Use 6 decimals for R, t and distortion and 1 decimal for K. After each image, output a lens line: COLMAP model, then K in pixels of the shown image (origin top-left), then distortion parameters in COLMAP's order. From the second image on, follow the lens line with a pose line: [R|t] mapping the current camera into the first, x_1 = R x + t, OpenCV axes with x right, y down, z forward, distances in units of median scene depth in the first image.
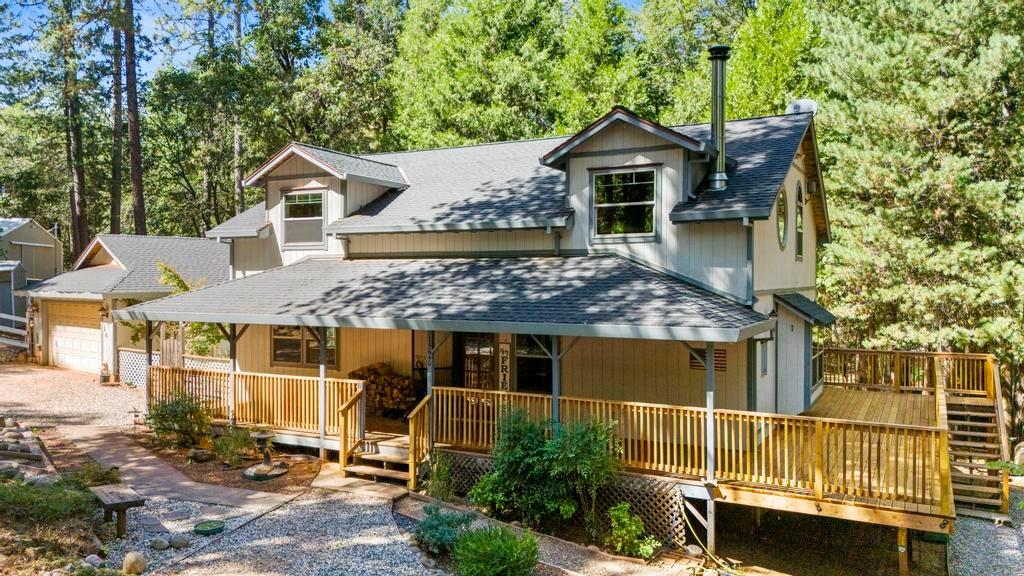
lens RADIAL K [[711.3, 0, 512.0], [0, 711.3, 288.0], [0, 0, 1]] dist [0.004165, 0.000498]
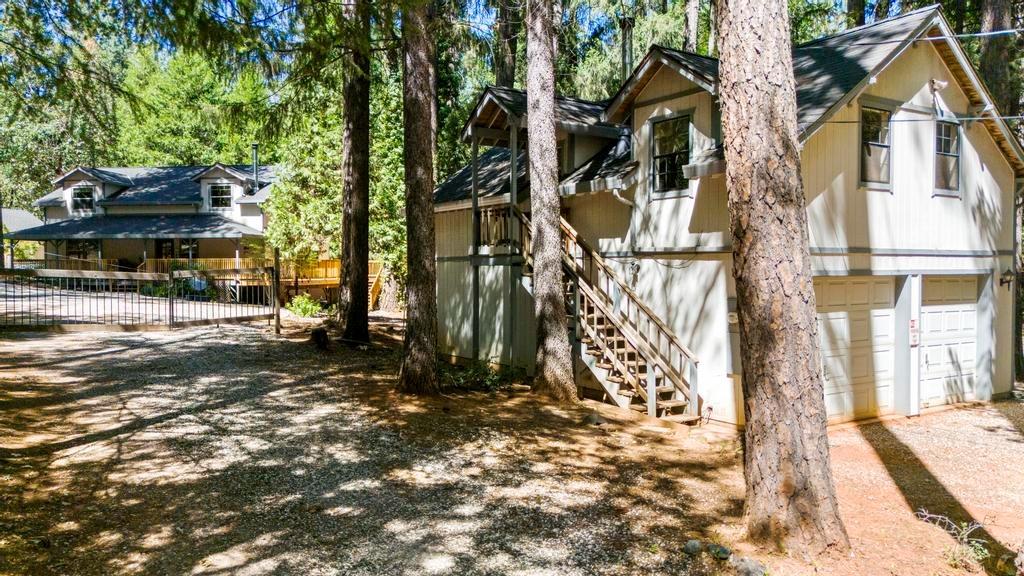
lens RADIAL K [[711.3, 0, 512.0], [0, 711.3, 288.0], [0, 0, 1]] dist [0.004165, 0.000498]
pose [[0.936453, -0.012666, 0.350563, 0.233663], [0.007818, 0.999853, 0.015243, 0.199159], [-0.350705, -0.011534, 0.936415, -1.964611]]
